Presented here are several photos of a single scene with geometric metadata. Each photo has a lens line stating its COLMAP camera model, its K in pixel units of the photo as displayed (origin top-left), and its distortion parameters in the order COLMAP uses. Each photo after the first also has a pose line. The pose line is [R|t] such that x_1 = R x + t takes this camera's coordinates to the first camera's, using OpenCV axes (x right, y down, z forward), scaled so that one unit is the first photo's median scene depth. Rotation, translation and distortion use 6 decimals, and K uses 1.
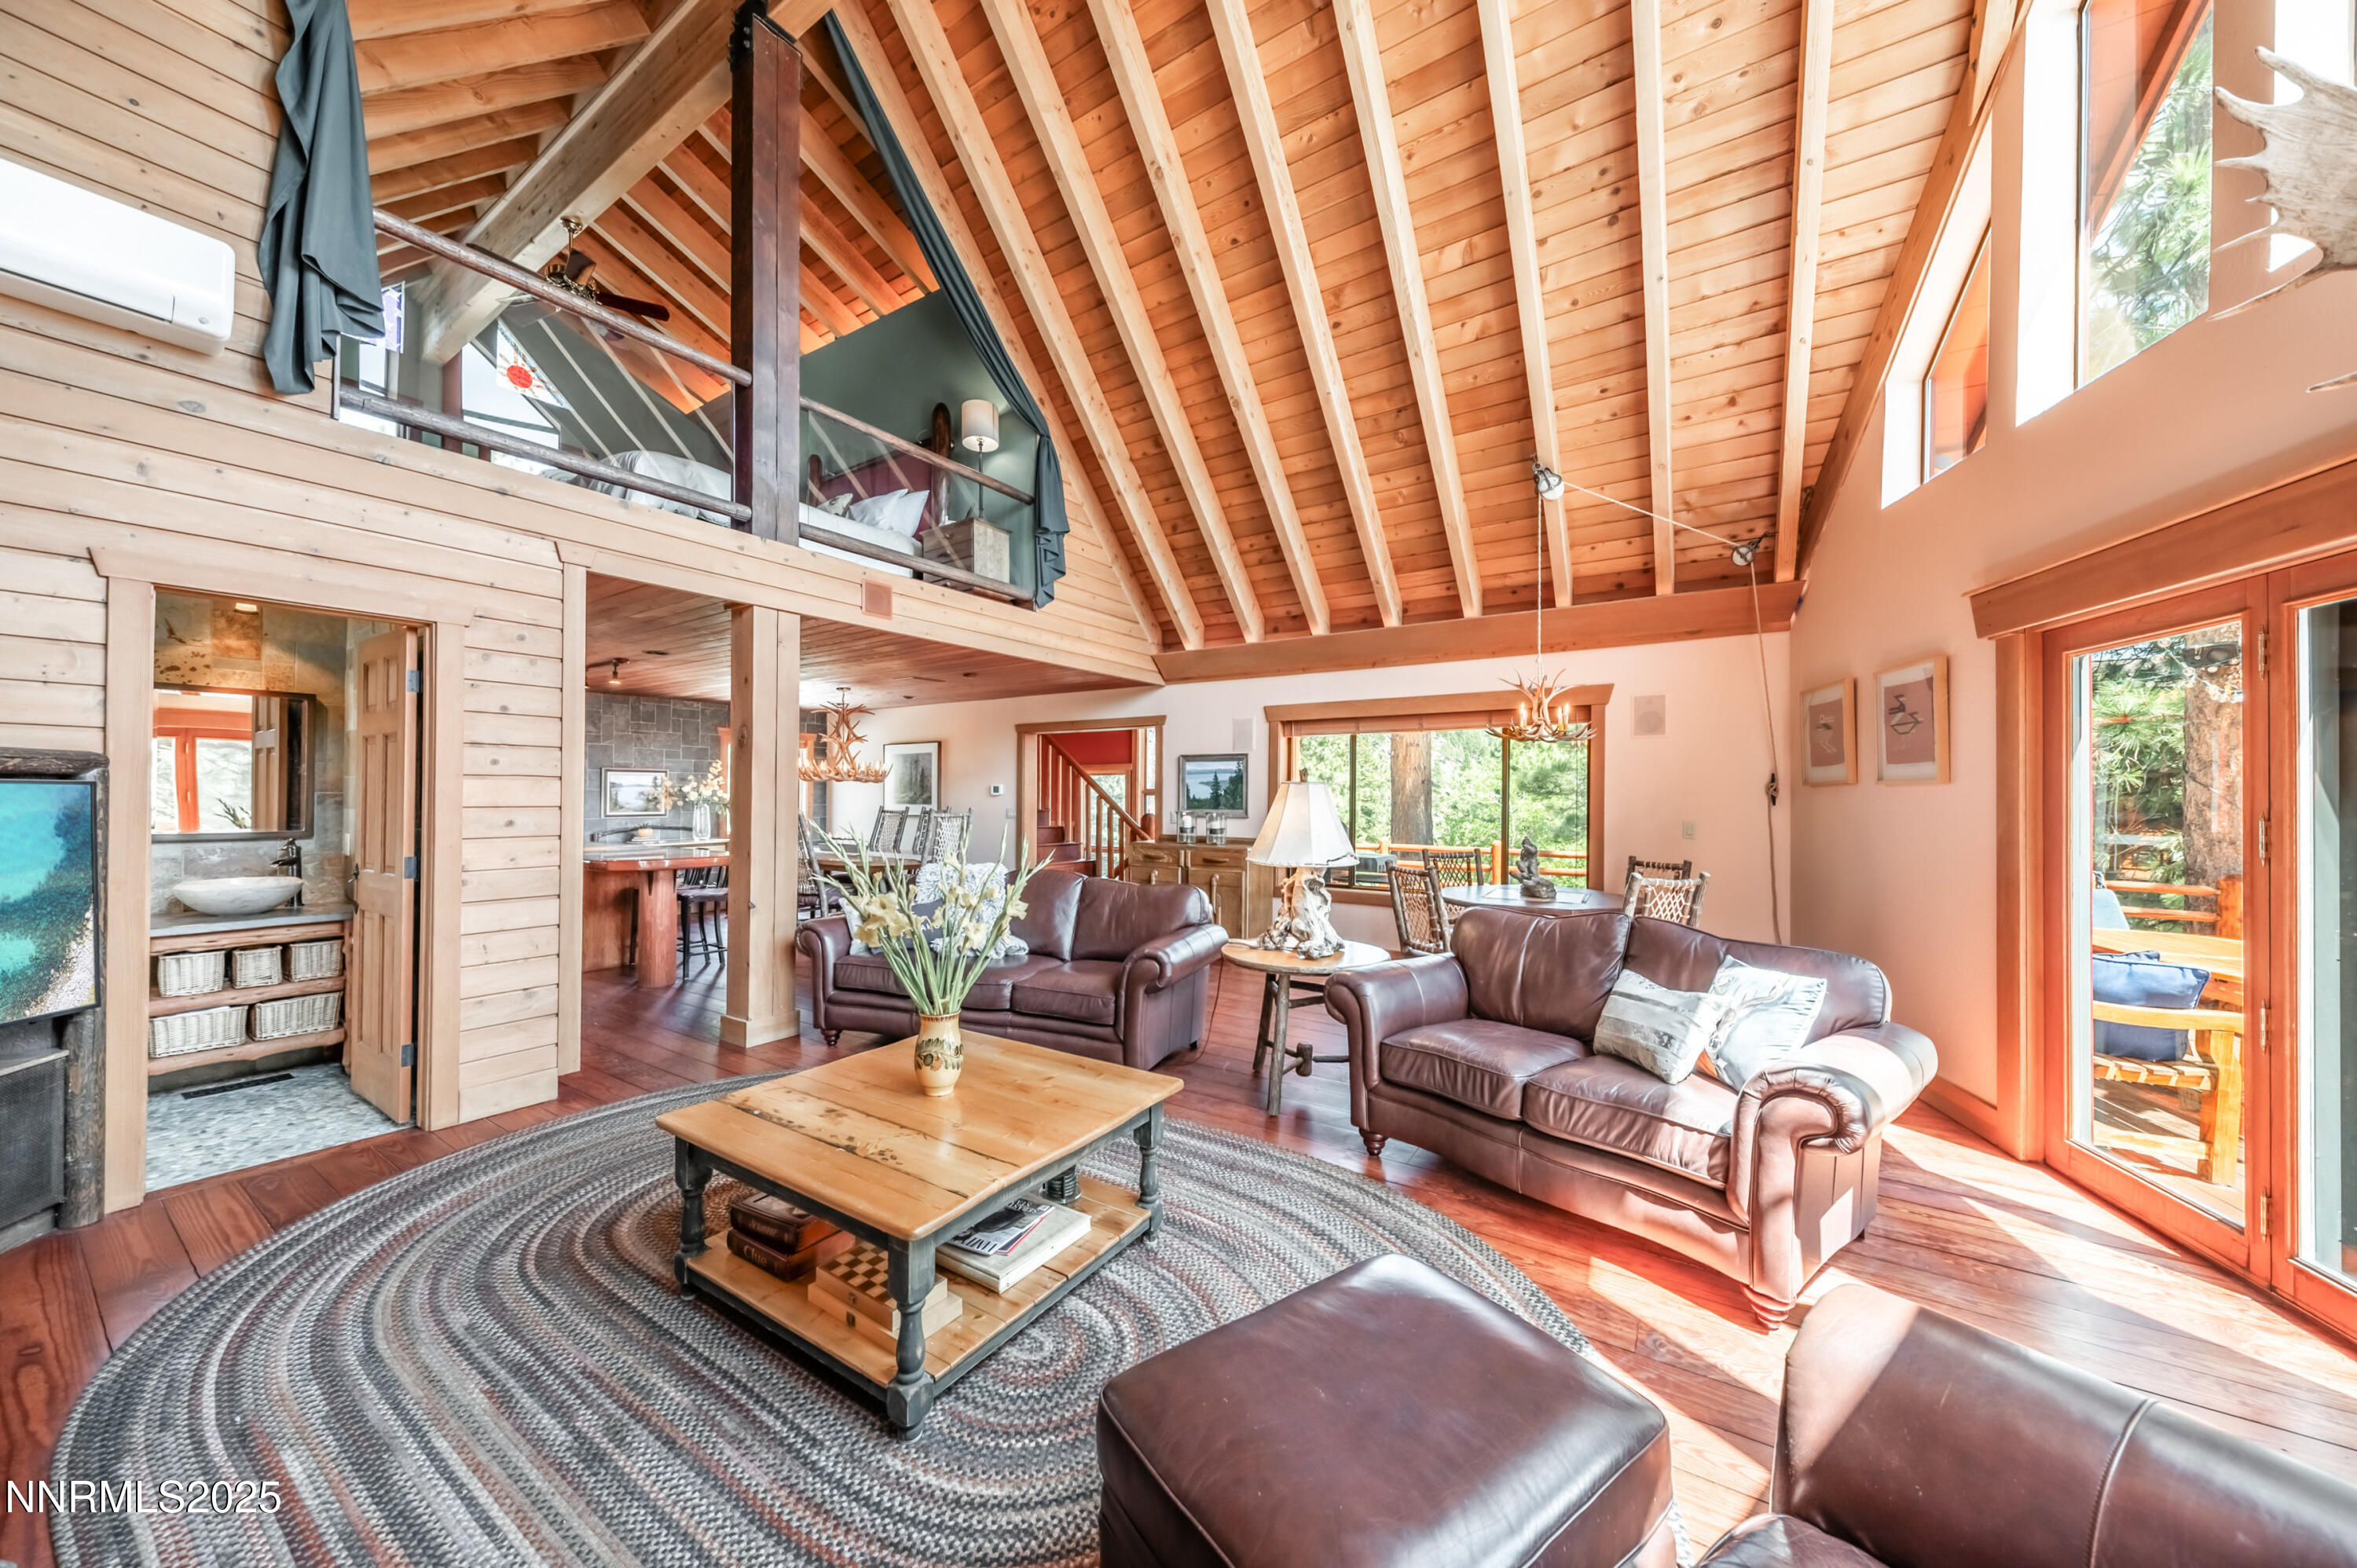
lens RADIAL K [[809.8, 0, 1170.7], [0, 809.8, 792.0], [0, 0, 1]] dist [0.010849, -0.003141]
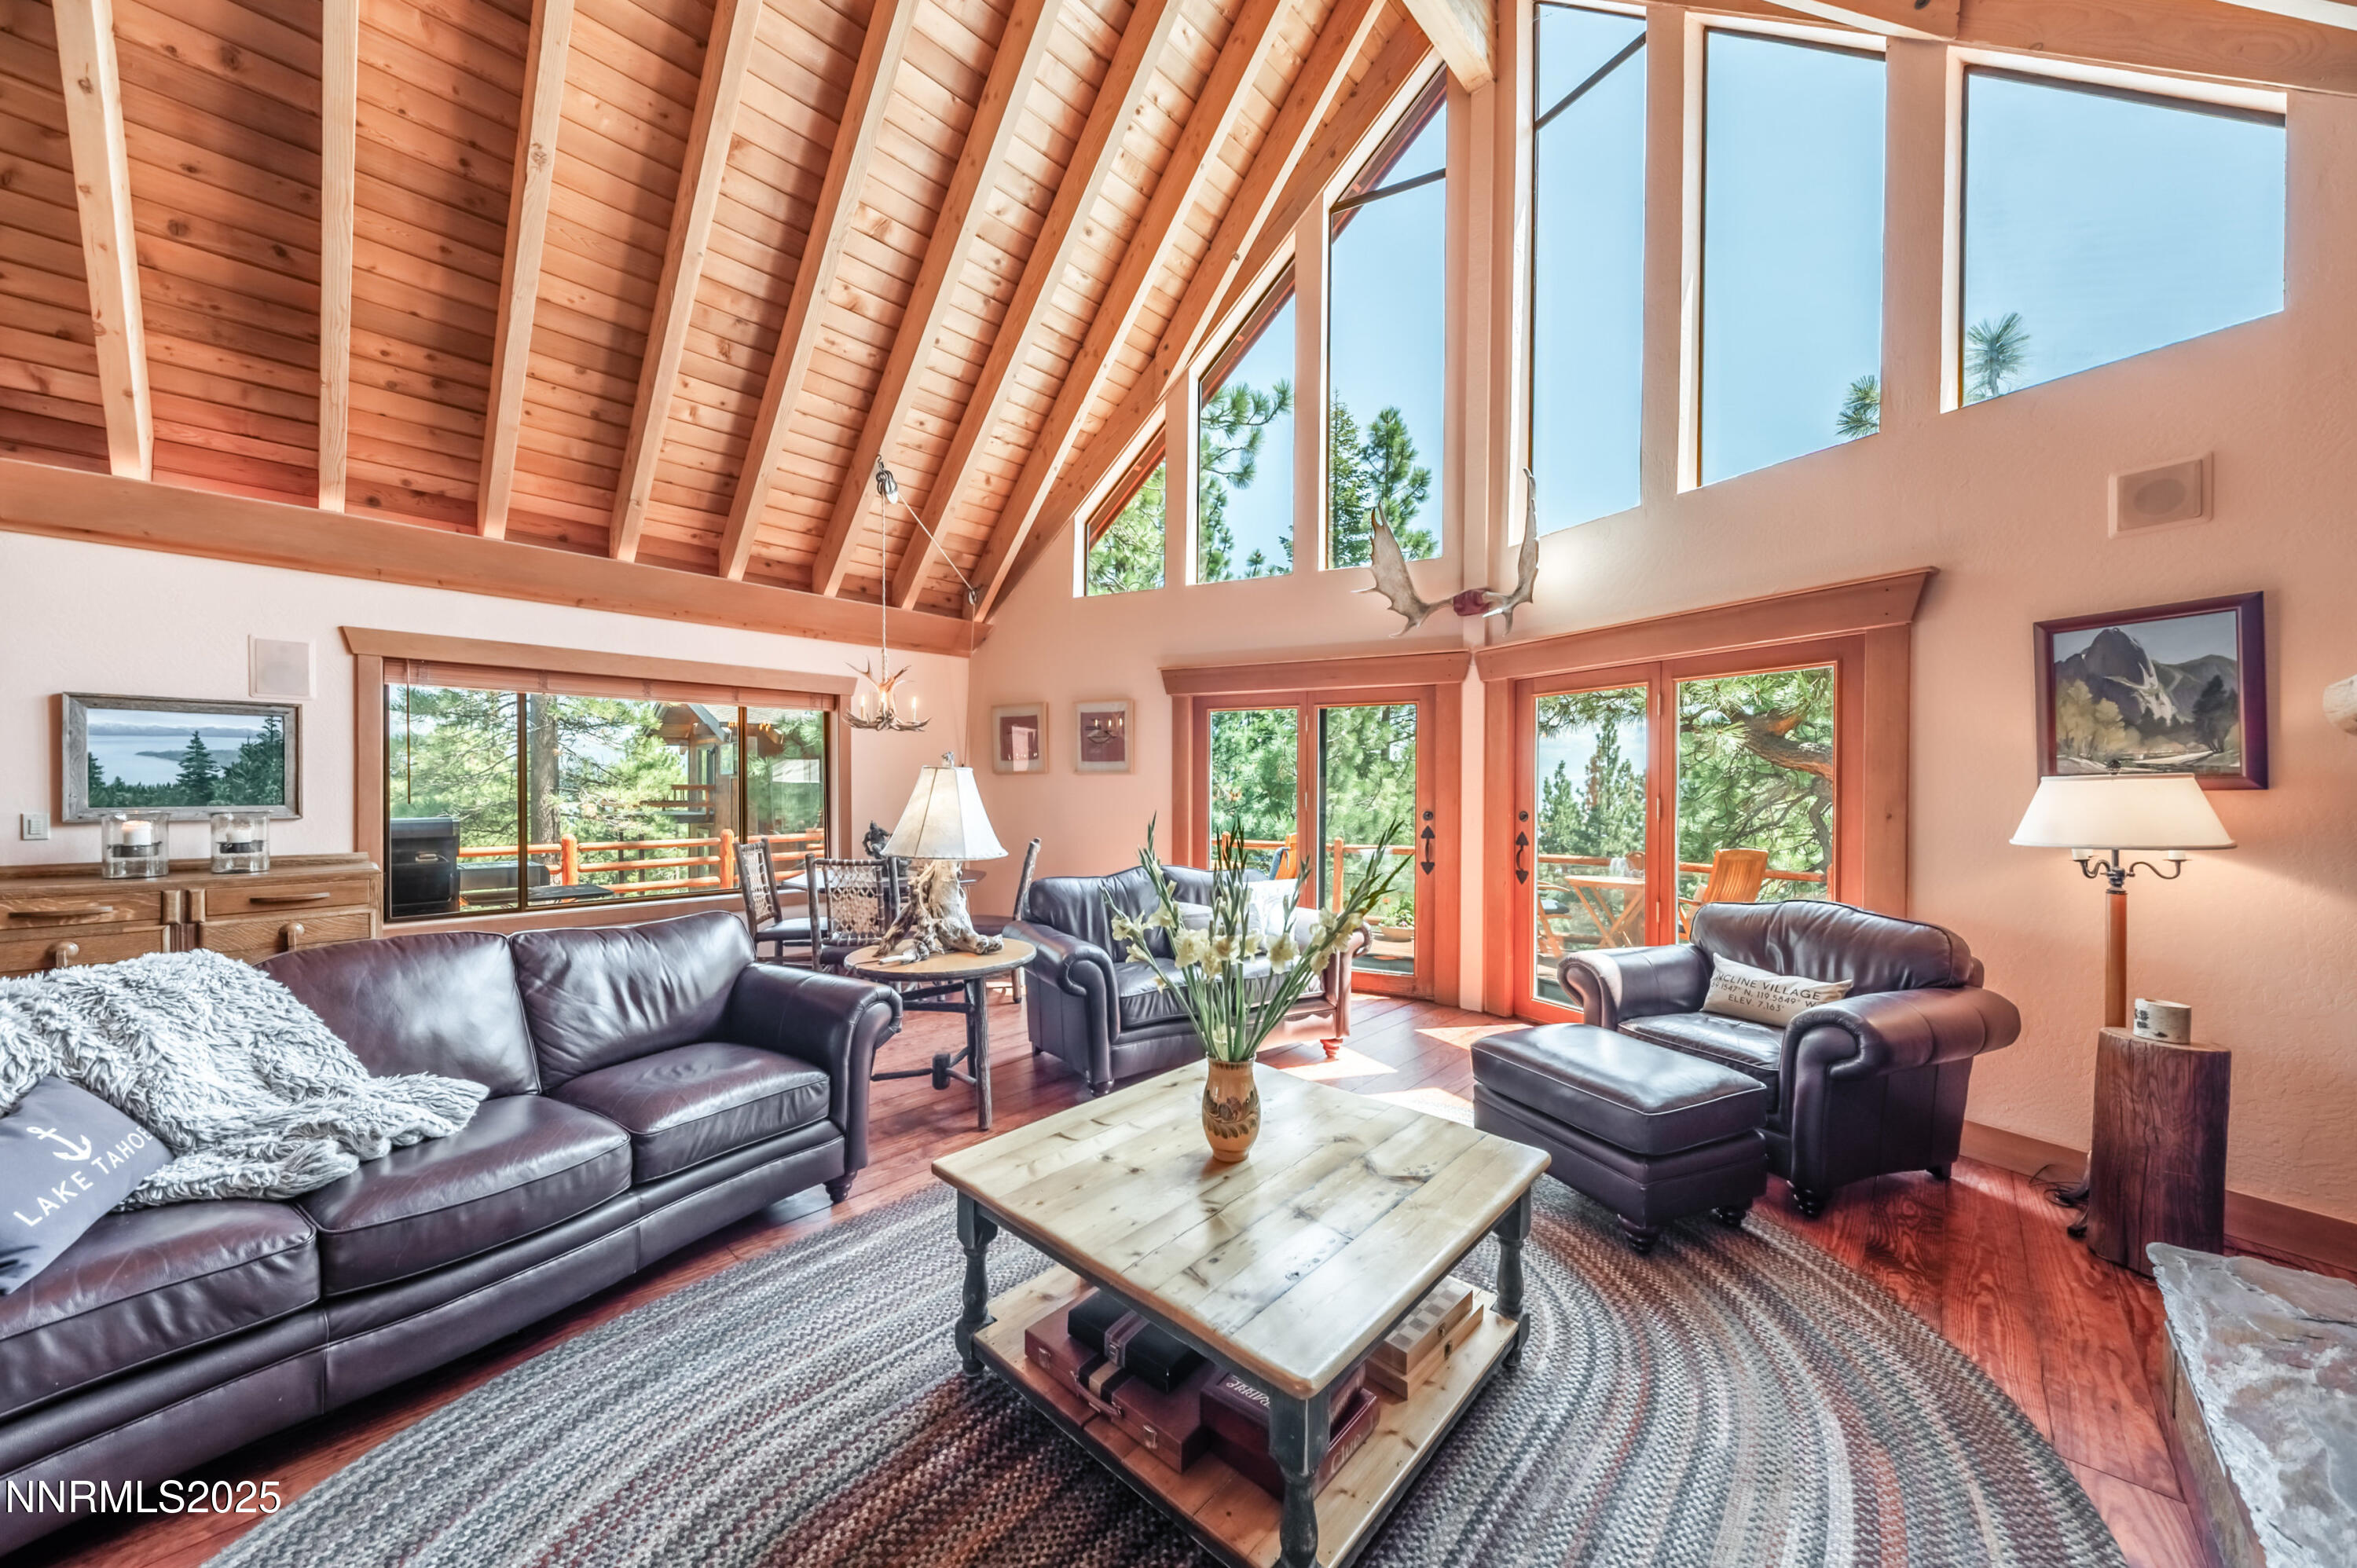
lens RADIAL K [[818.7, 0, 1171.3], [0, 818.7, 794.4], [0, 0, 1]] dist [0.008753, -0.003074]
pose [[0.172087, -0.018251, 0.984913, -0.876997], [-0.007037, 0.999780, 0.019756, -0.001445], [-0.985057, -0.010331, 0.171920, 0.745050]]
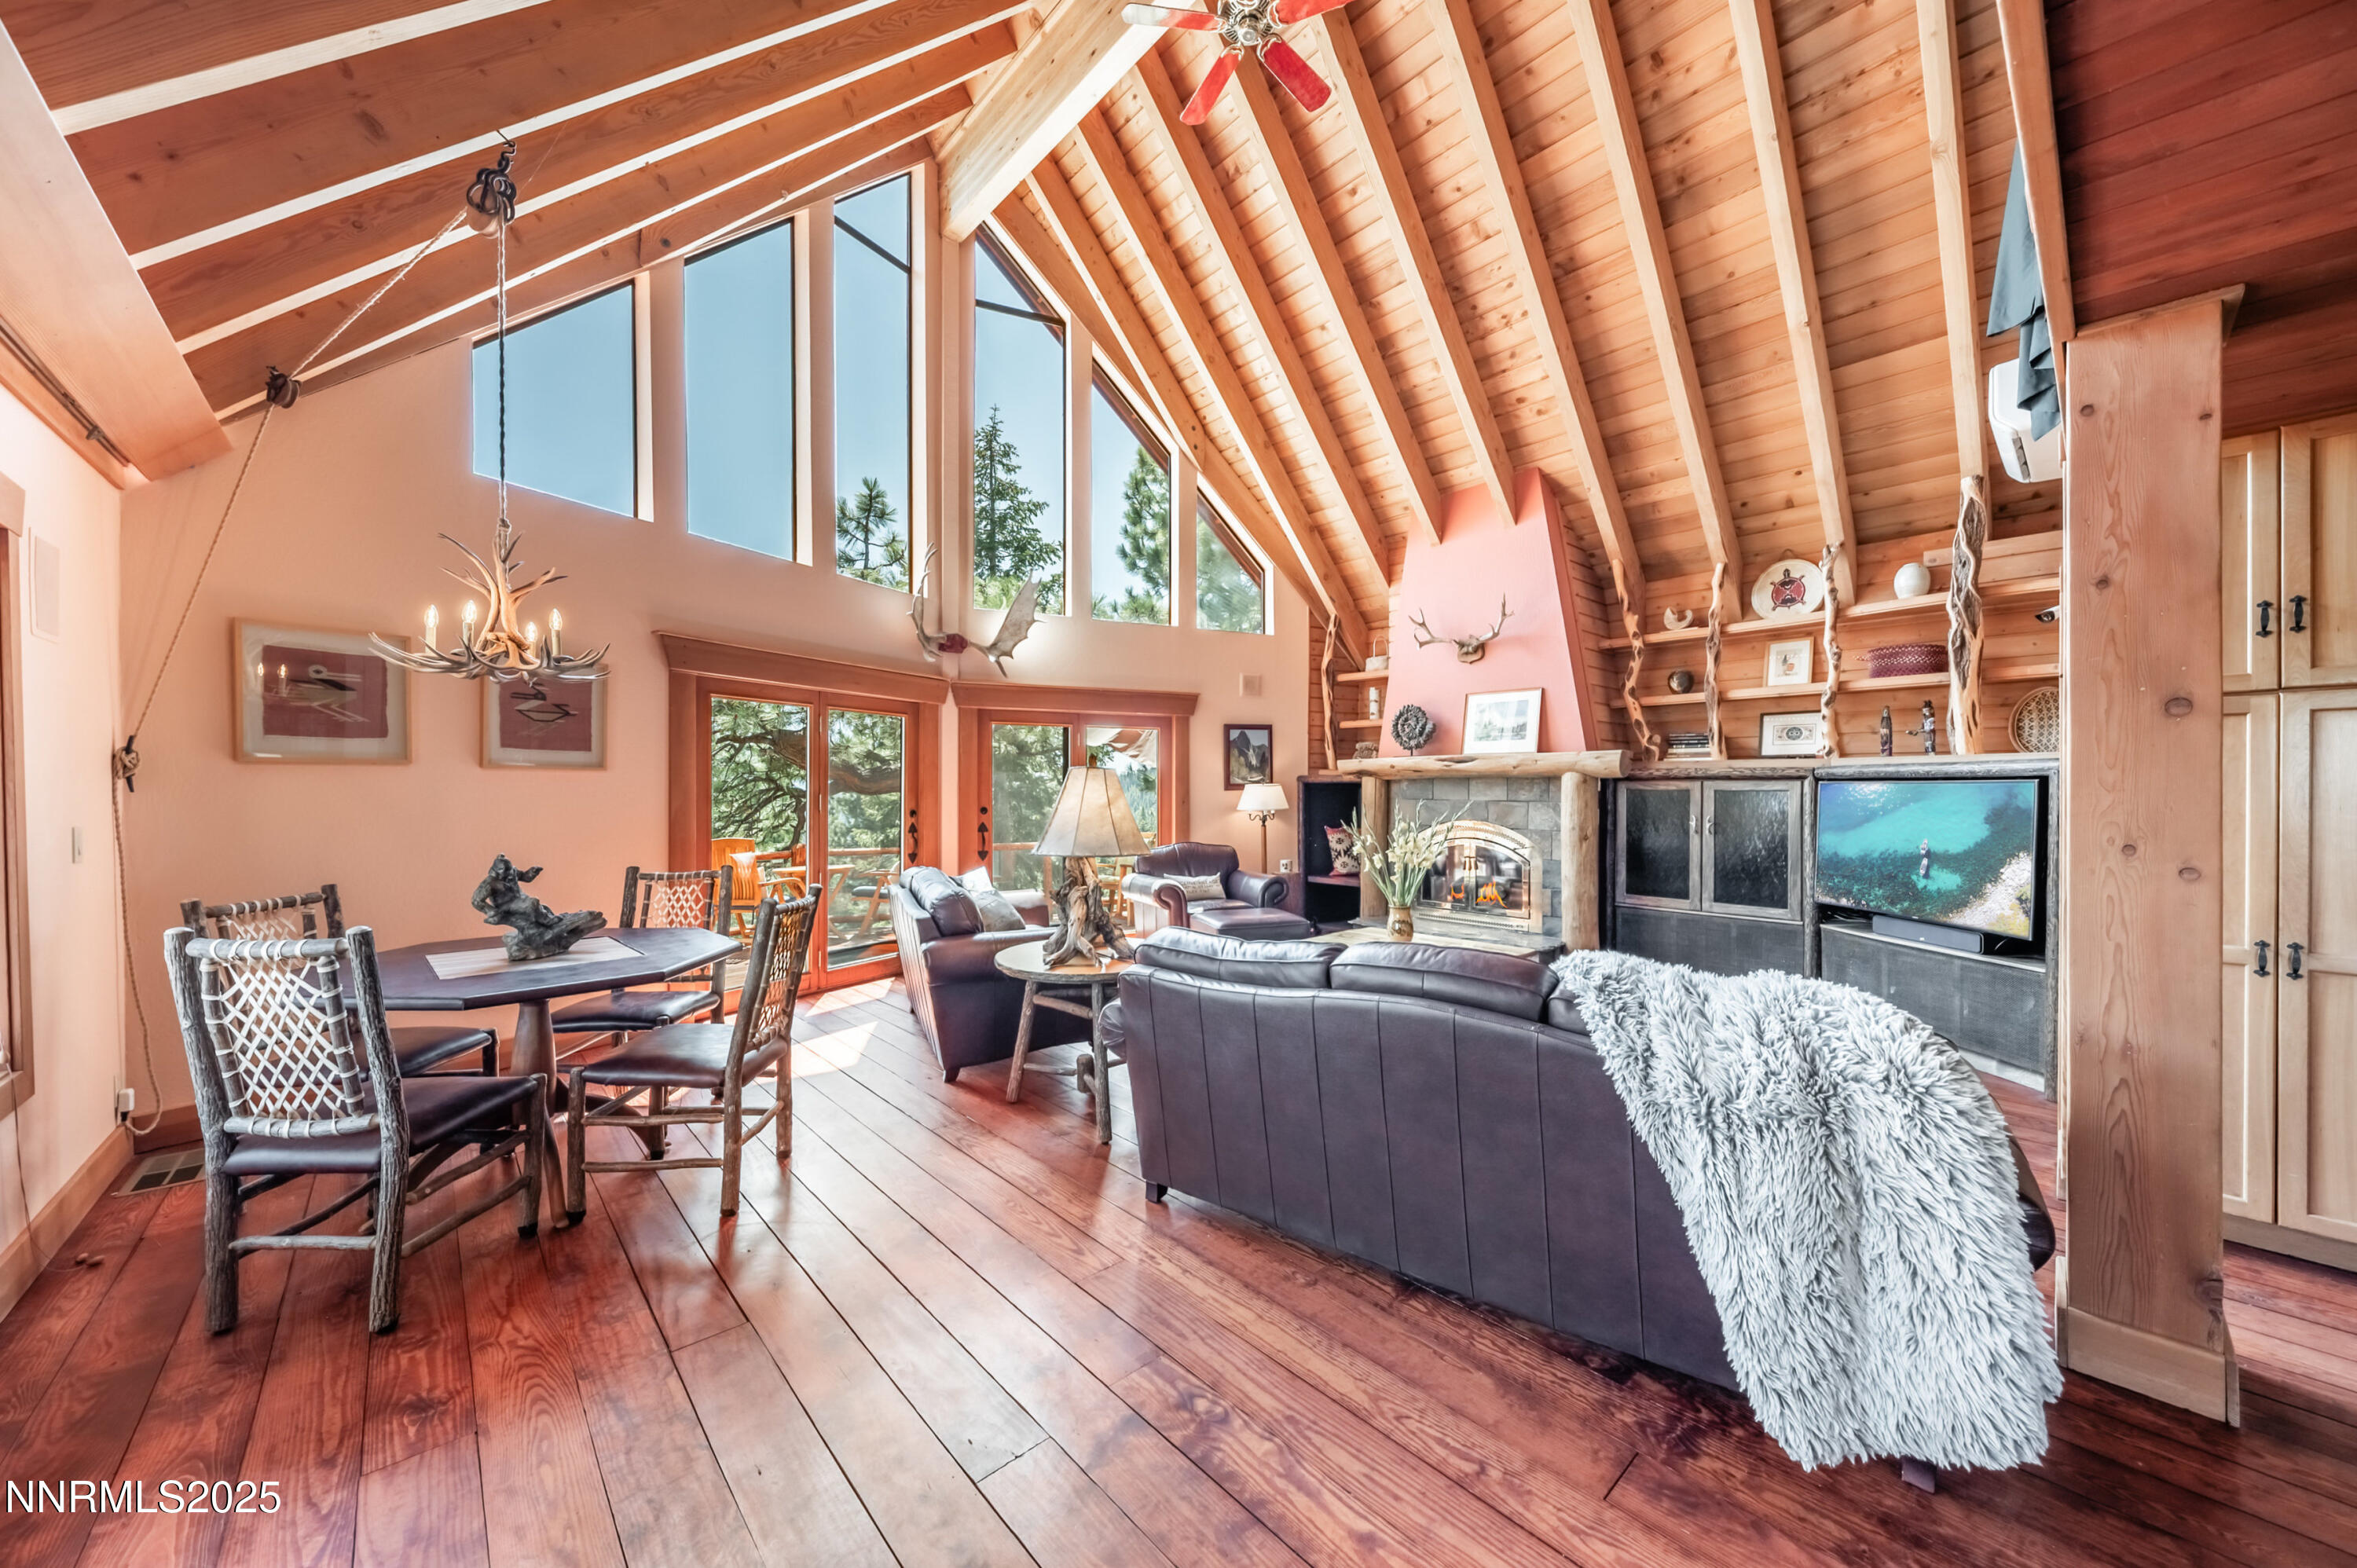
lens RADIAL K [[818.7, 0, 1171.3], [0, 818.7, 794.4], [0, 0, 1]] dist [0.008753, -0.003074]
pose [[-0.969085, -0.008775, 0.246570, -0.194451], [-0.009181, 0.999958, -0.000498, 0.022351], [-0.246555, -0.002747, -0.969125, 2.342560]]
